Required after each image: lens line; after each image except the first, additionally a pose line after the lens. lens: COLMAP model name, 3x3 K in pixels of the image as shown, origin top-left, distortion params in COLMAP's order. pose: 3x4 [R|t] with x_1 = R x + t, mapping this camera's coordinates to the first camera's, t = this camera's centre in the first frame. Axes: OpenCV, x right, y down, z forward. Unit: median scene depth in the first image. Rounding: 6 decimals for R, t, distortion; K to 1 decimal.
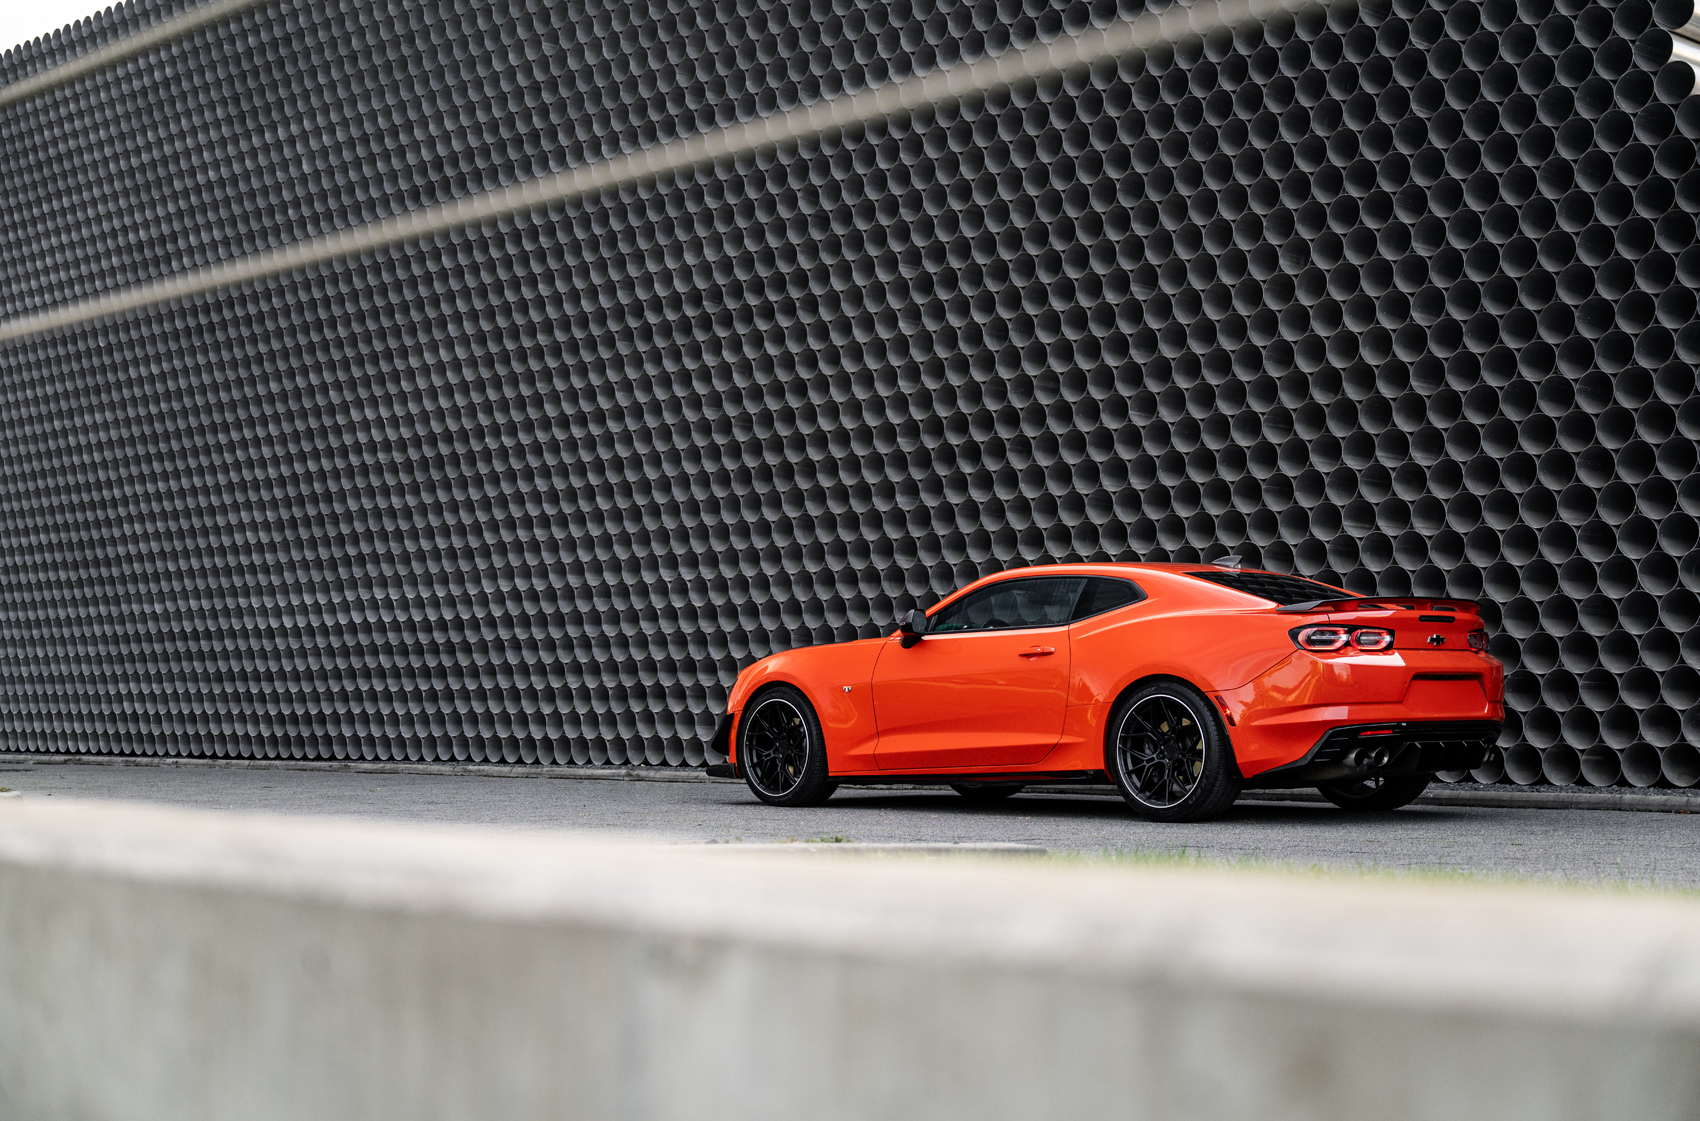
lens RADIAL K [[2418.1, 0, 850.0], [0, 2418.1, 560.5], [0, 0, 1]] dist [-0.003659, 0.063285]
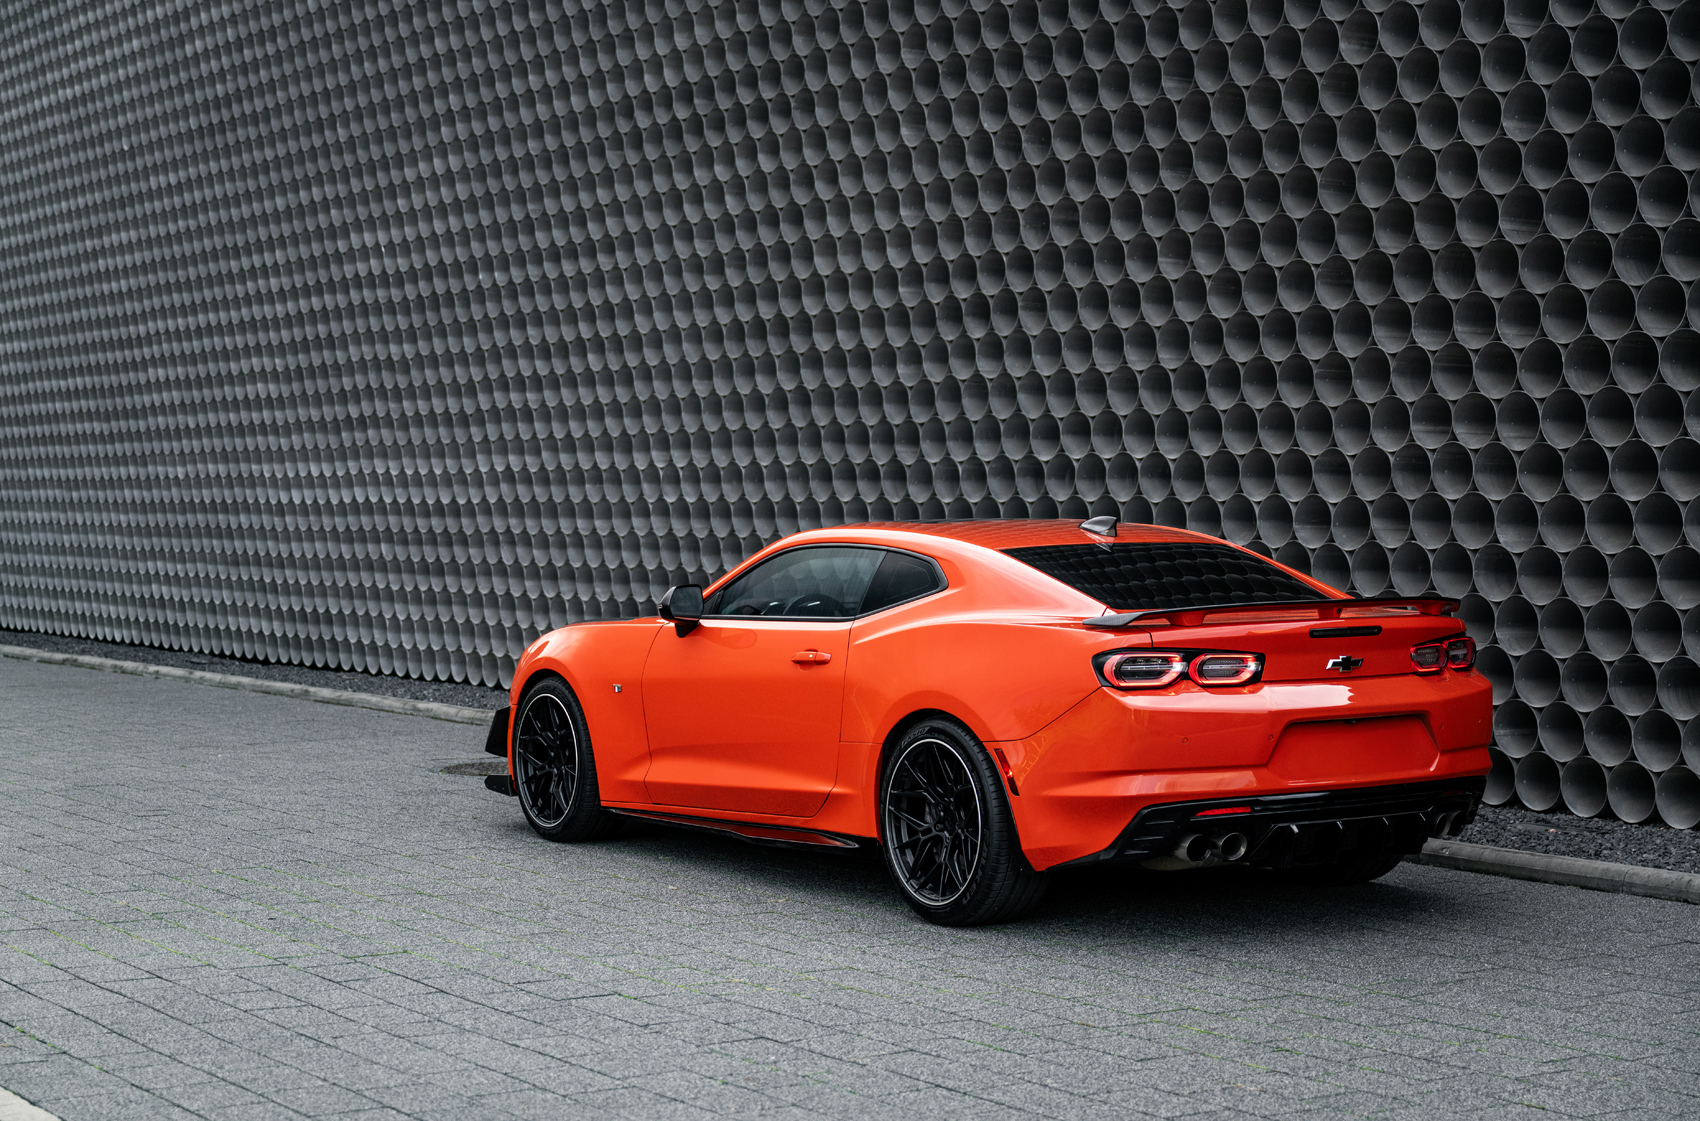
lens RADIAL K [[2810.7, 0, 850.0], [0, 2810.7, 560.5], [0, 0, 1]] dist [-0.010542, -0.073844]
pose [[0.982898, 0.002076, -0.184140, 0.145932], [0.013751, 0.996317, 0.084632, -0.035895], [0.183638, -0.085717, 0.979250, 0.132653]]
